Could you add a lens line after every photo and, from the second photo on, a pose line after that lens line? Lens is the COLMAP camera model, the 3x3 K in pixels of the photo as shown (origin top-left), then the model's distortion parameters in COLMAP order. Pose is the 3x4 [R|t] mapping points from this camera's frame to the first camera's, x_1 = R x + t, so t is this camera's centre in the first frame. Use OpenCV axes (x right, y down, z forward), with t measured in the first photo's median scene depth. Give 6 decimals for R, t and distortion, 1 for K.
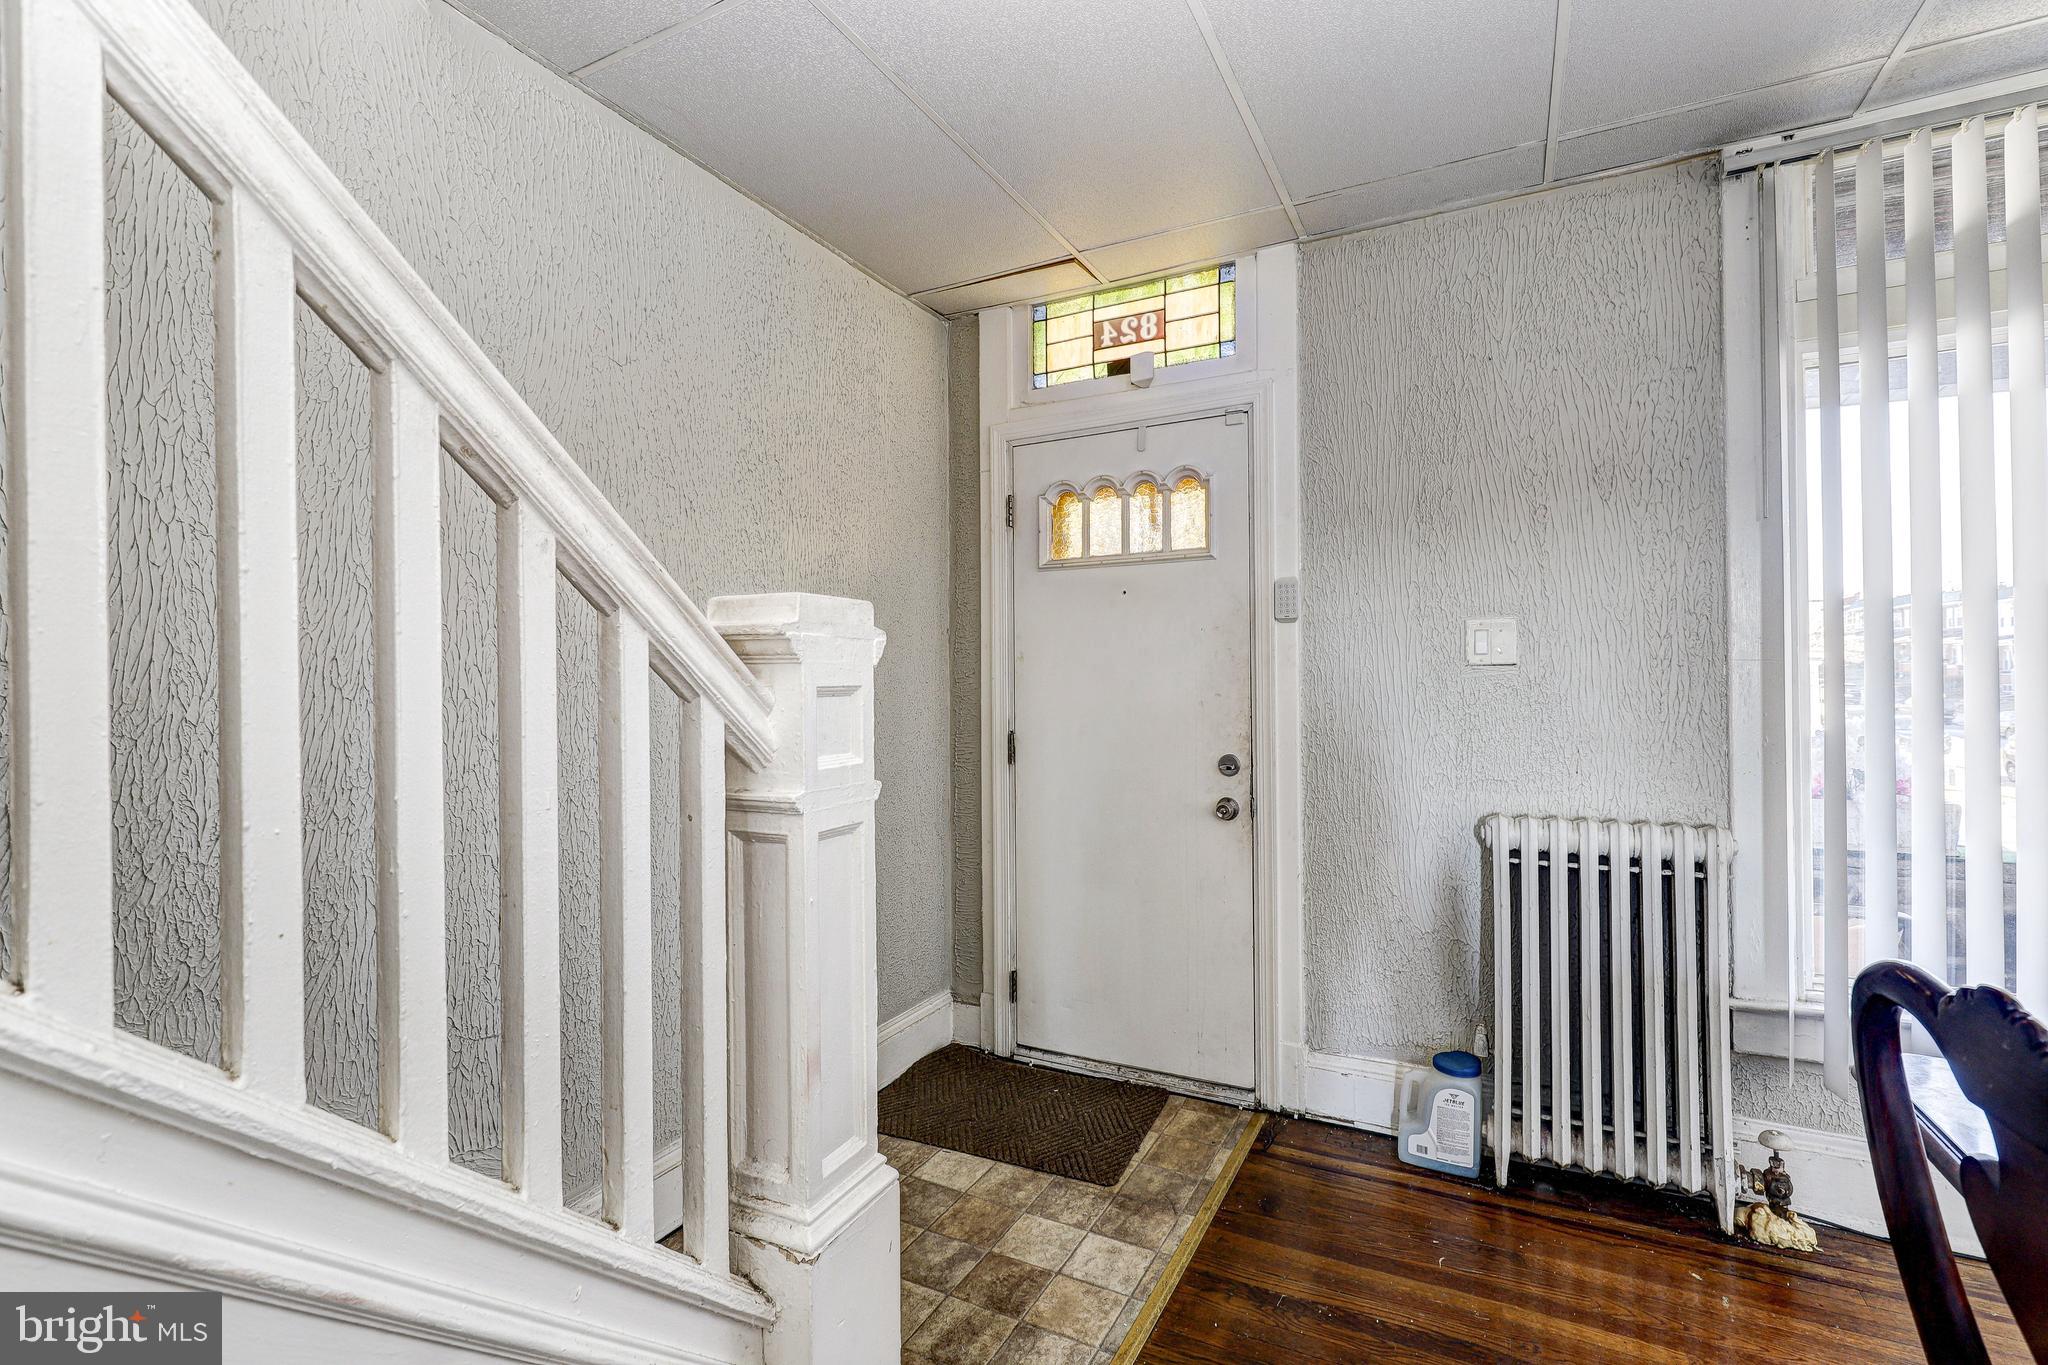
lens RADIAL K [[918.3, 0, 1024.7], [0, 918.3, 683.7], [0, 0, 1]] dist [0.000830, -0.001124]
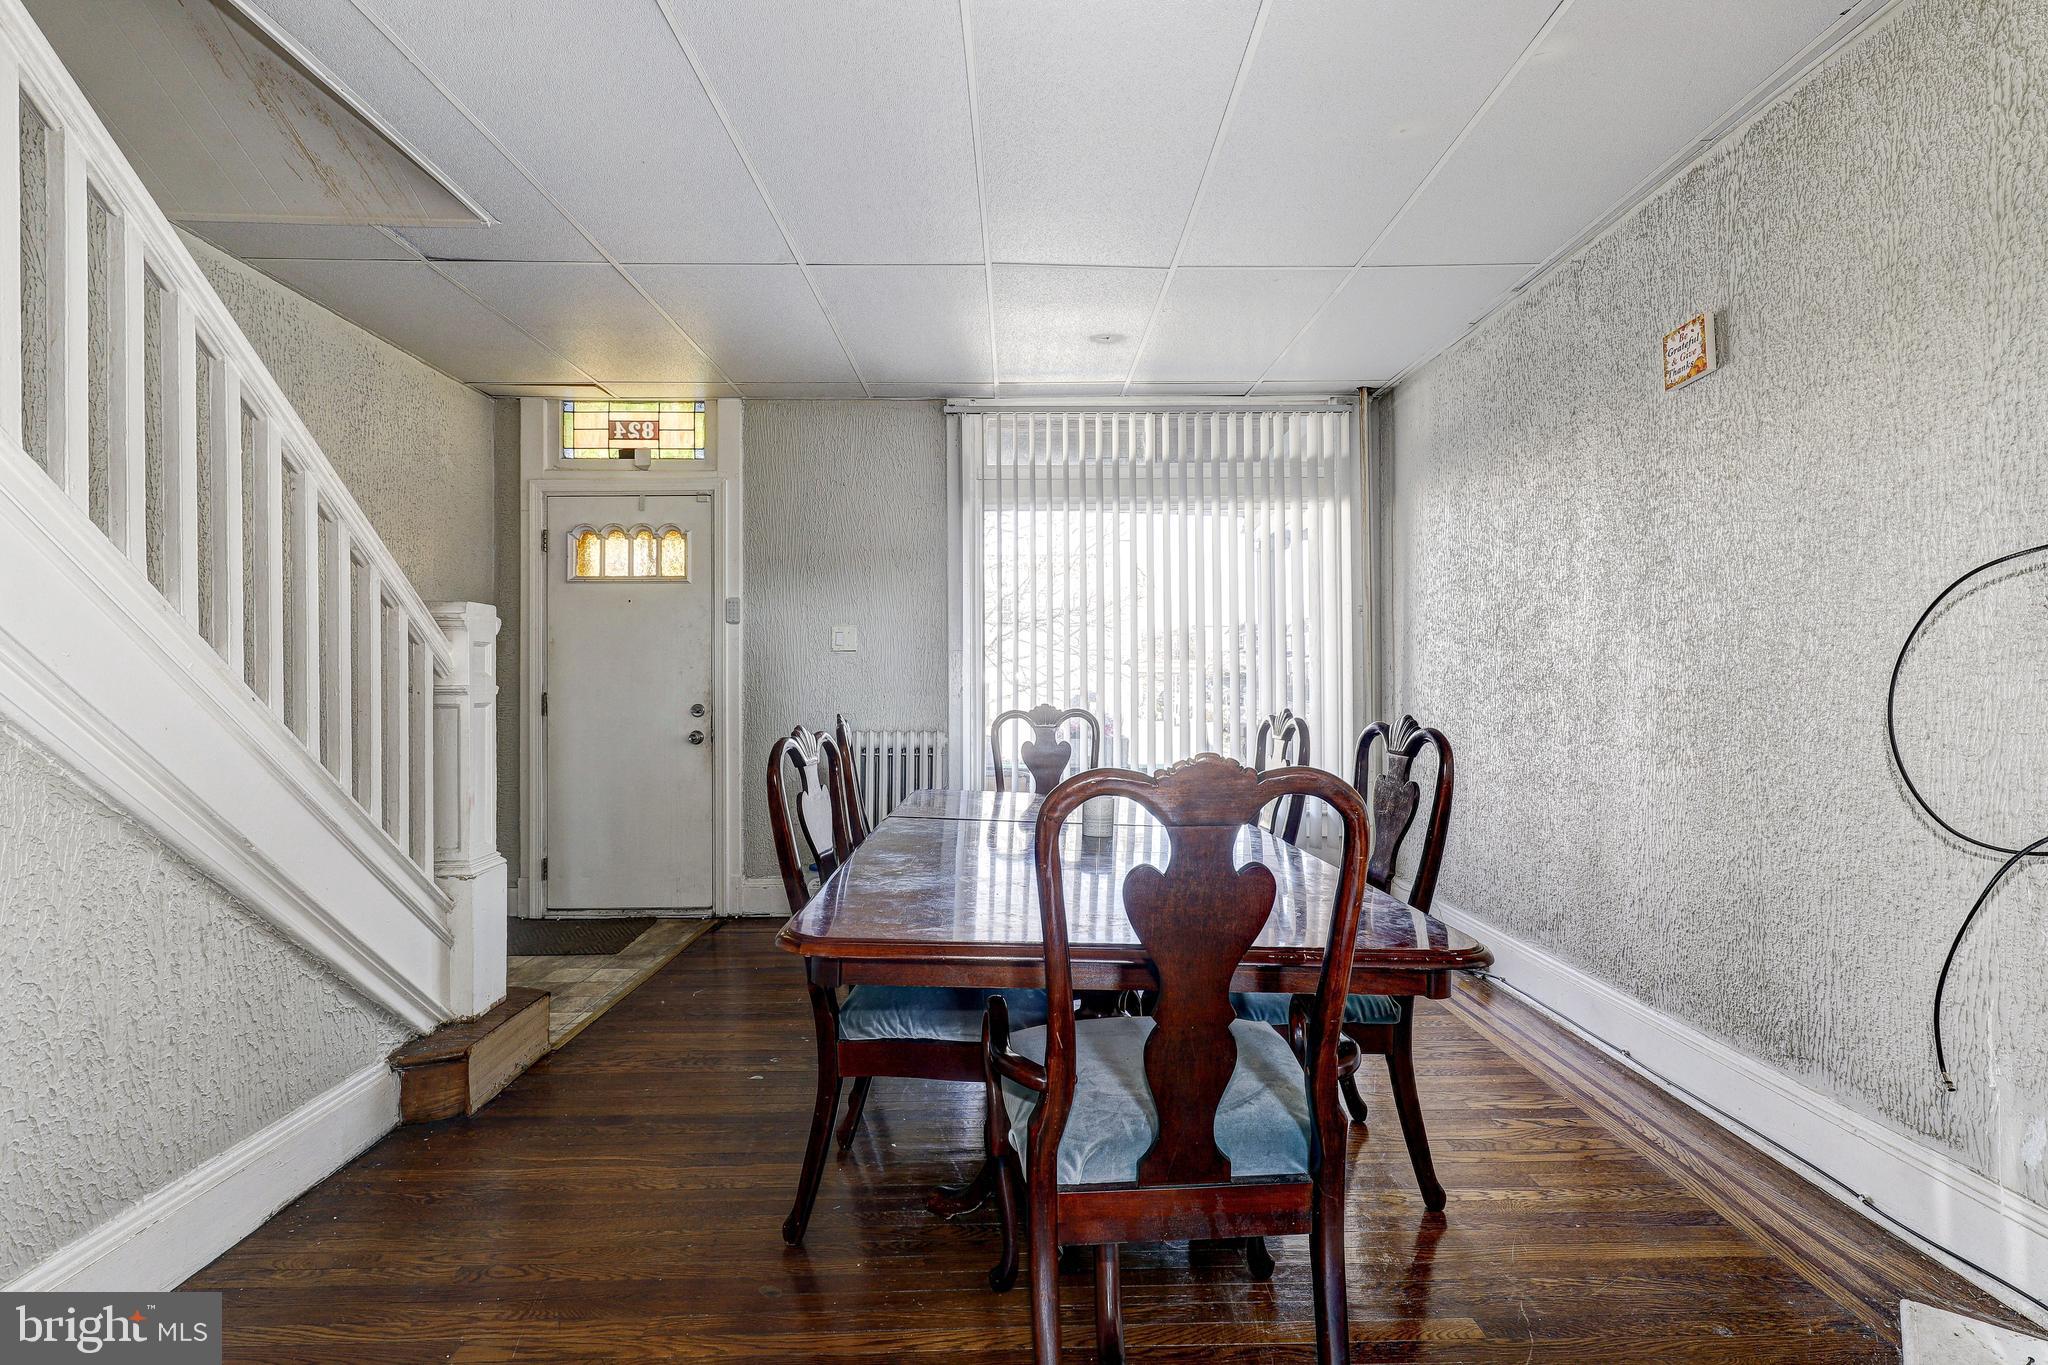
lens RADIAL K [[918.3, 0, 1028.9], [0, 918.3, 679.6], [0, 0, 1]] dist [0.000830, -0.001124]
pose [[0.877473, 0.007854, 0.479562, -0.041523], [-0.002818, 0.999933, -0.011221, 0.048226], [-0.479618, 0.008495, 0.877436, -0.678296]]
